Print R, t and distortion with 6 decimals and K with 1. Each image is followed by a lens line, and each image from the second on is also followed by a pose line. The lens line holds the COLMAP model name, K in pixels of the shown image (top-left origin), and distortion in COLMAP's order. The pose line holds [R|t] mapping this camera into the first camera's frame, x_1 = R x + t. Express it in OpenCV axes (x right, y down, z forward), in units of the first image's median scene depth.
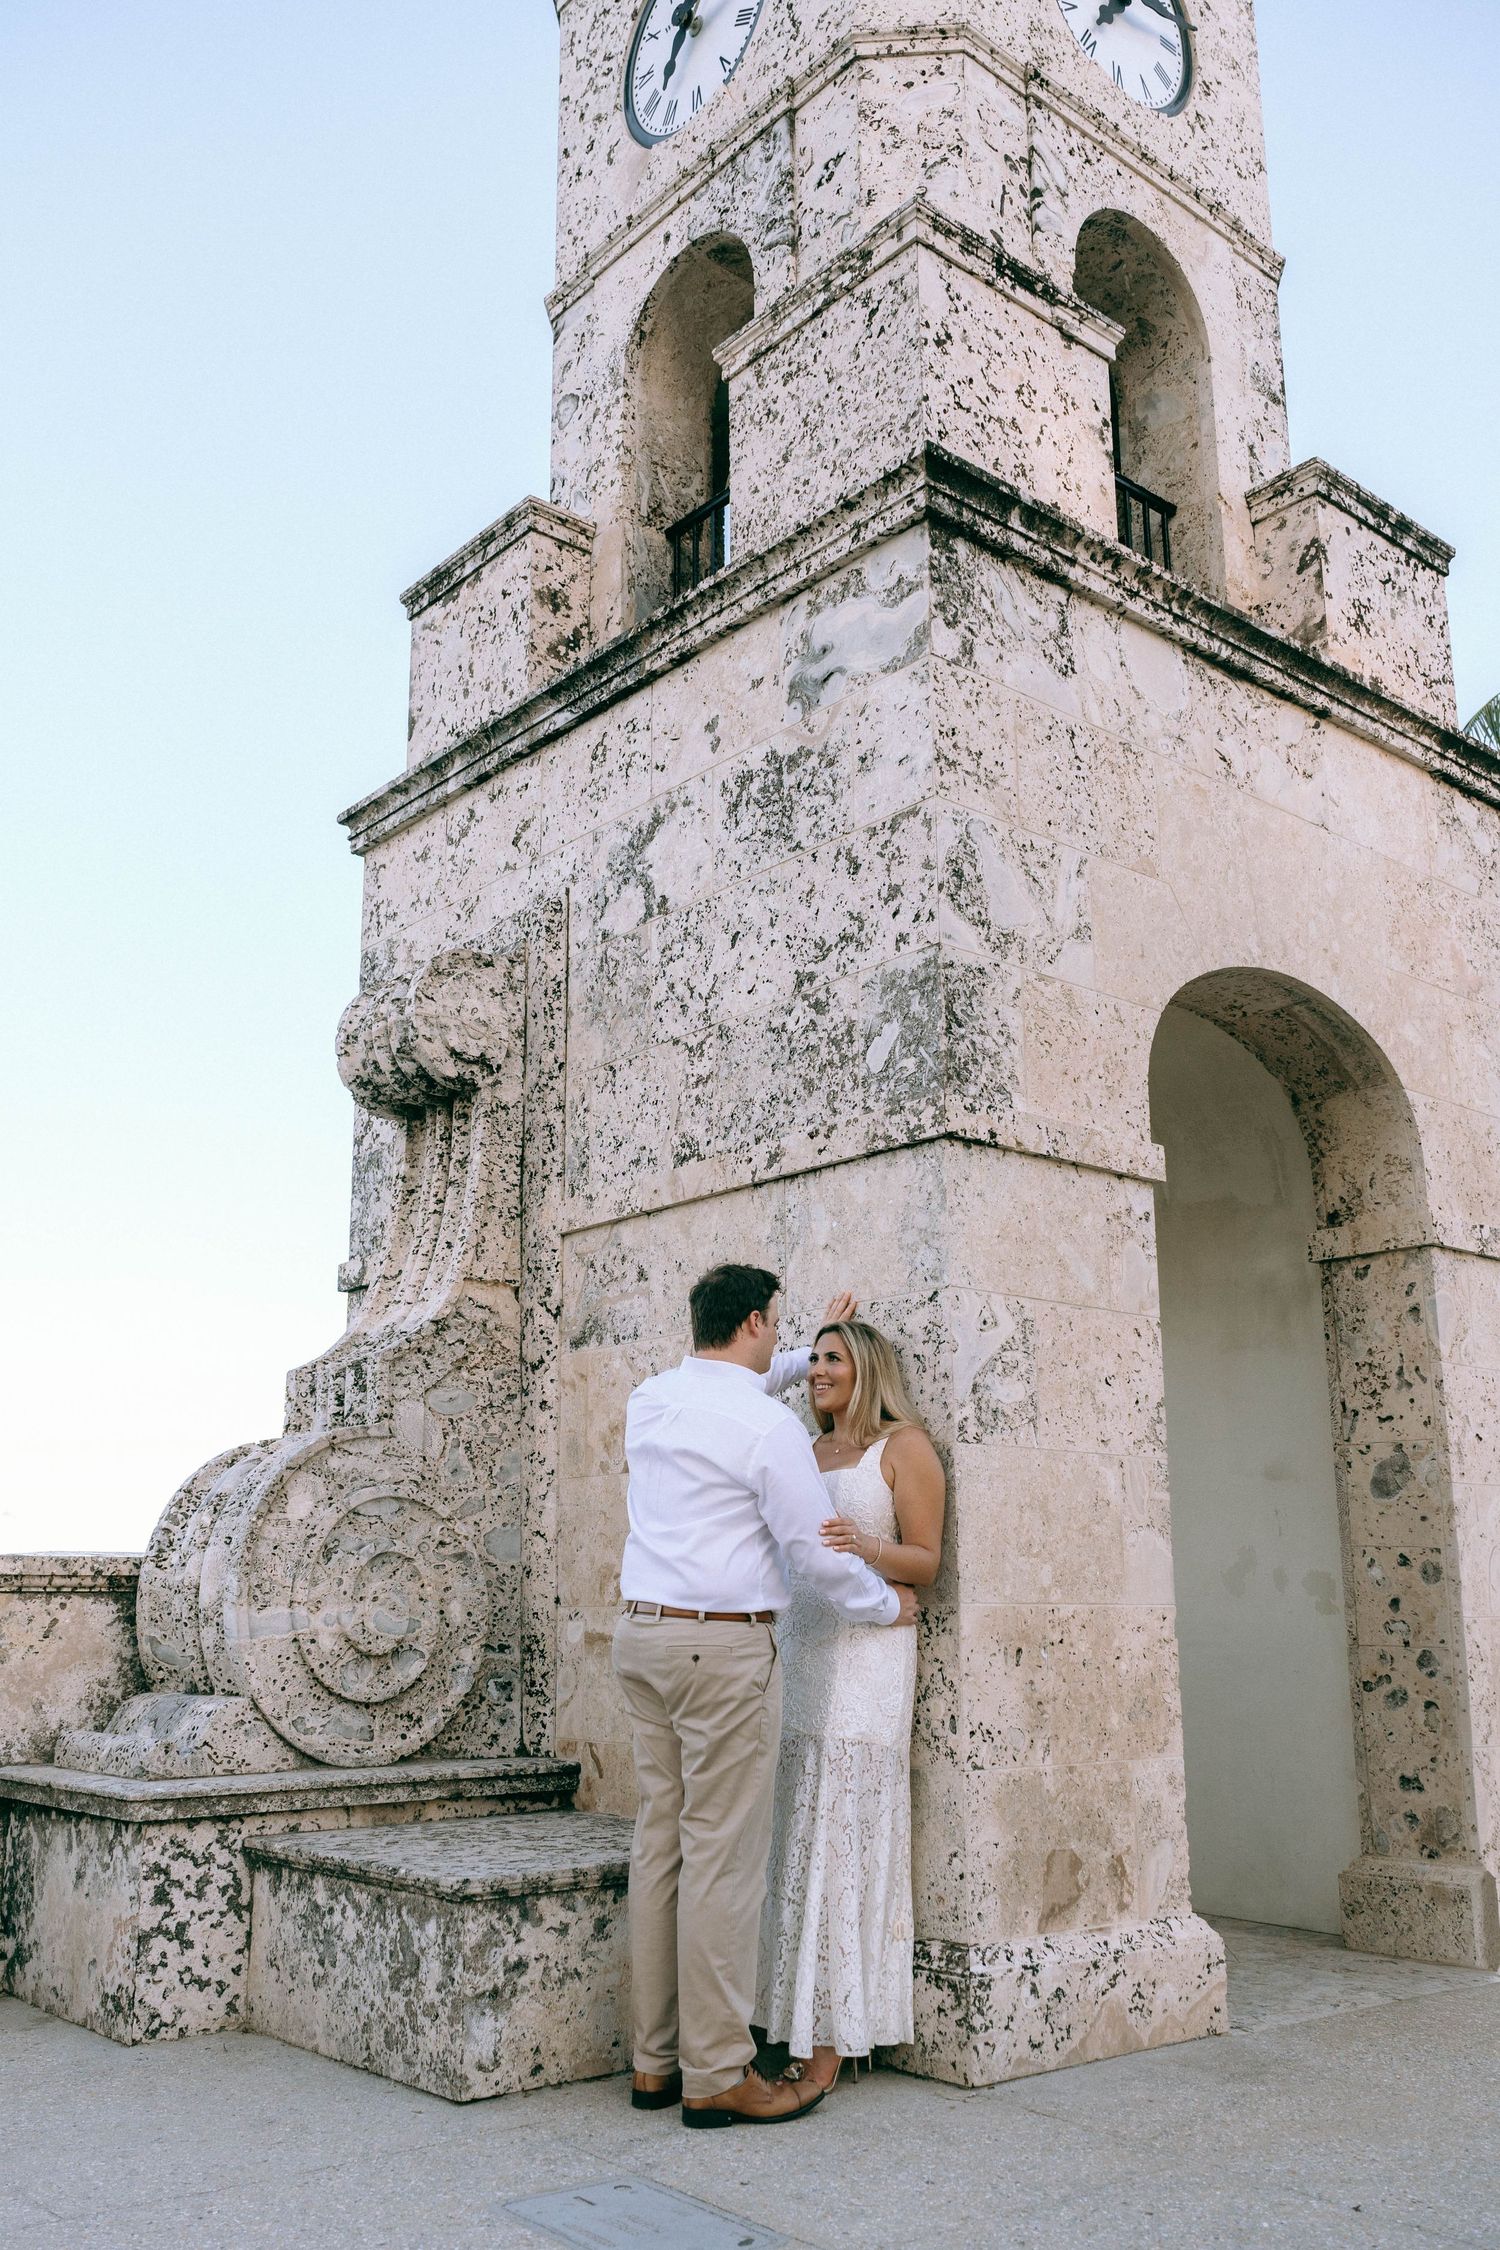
lens RADIAL K [[1911.7, 0, 747.1], [0, 1911.7, 1126.6], [0, 0, 1]] dist [0.000086, 0.005459]
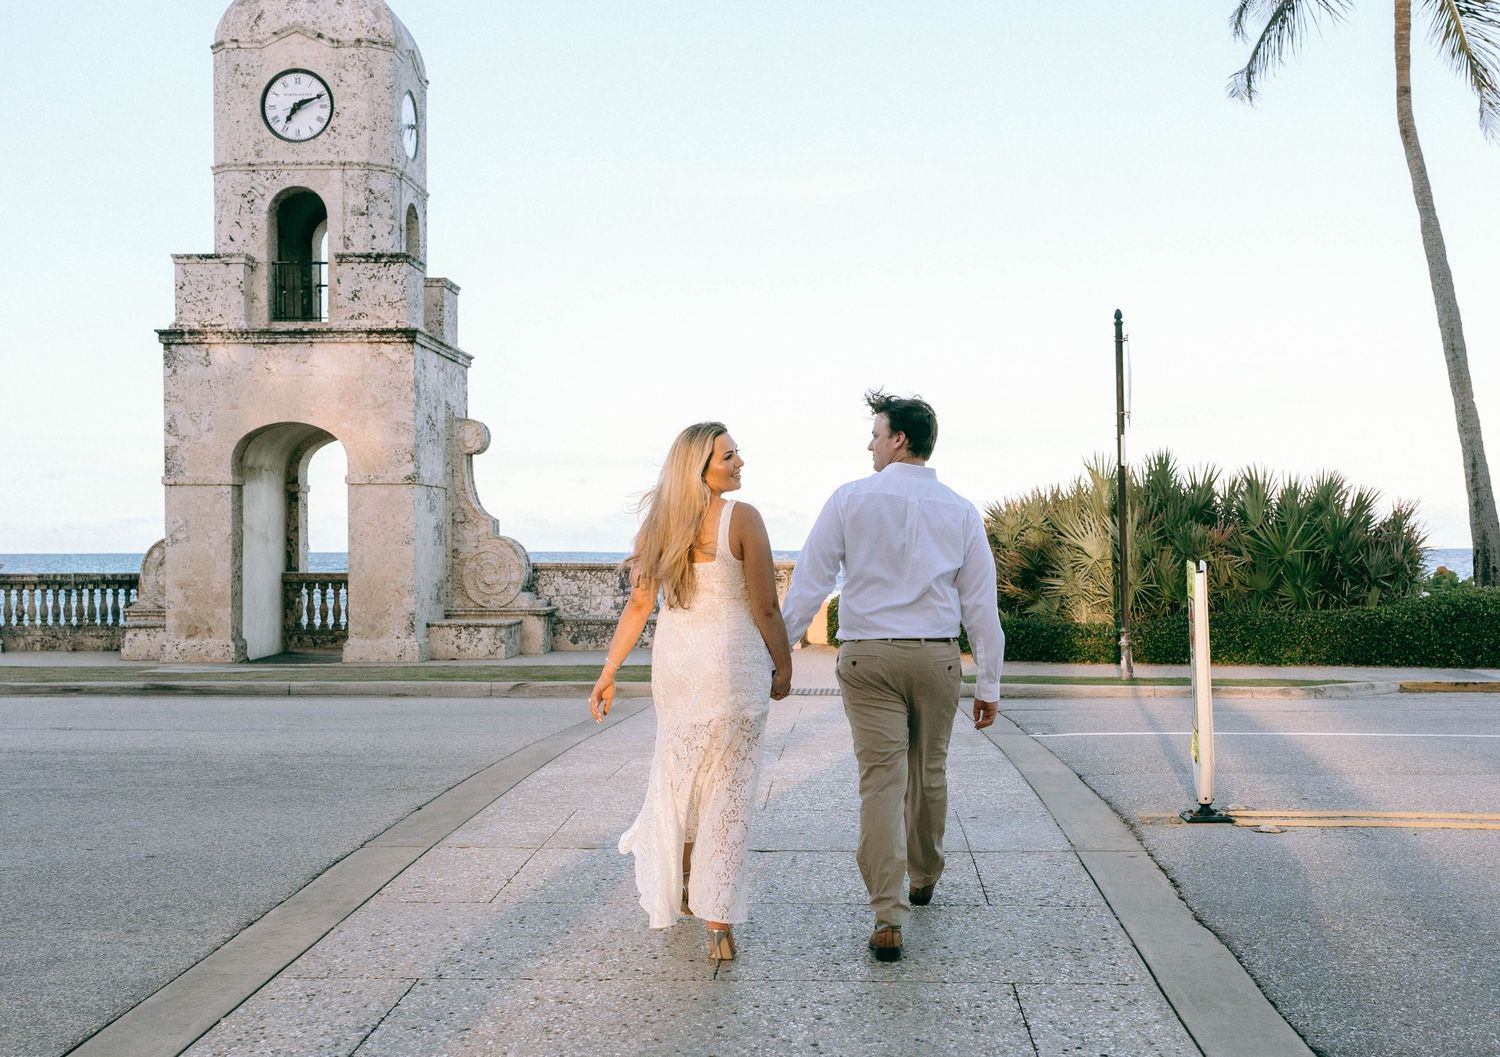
lens RADIAL K [[1781.3, 0, 752.3], [0, 1781.3, 529.6], [0, 0, 1]] dist [0.015128, 0.000000]
pose [[0.731178, -0.015647, -0.682007, 3.835735], [0.169925, 0.972403, 0.159867, -0.317618], [0.660684, -0.232782, 0.713659, -1.144688]]
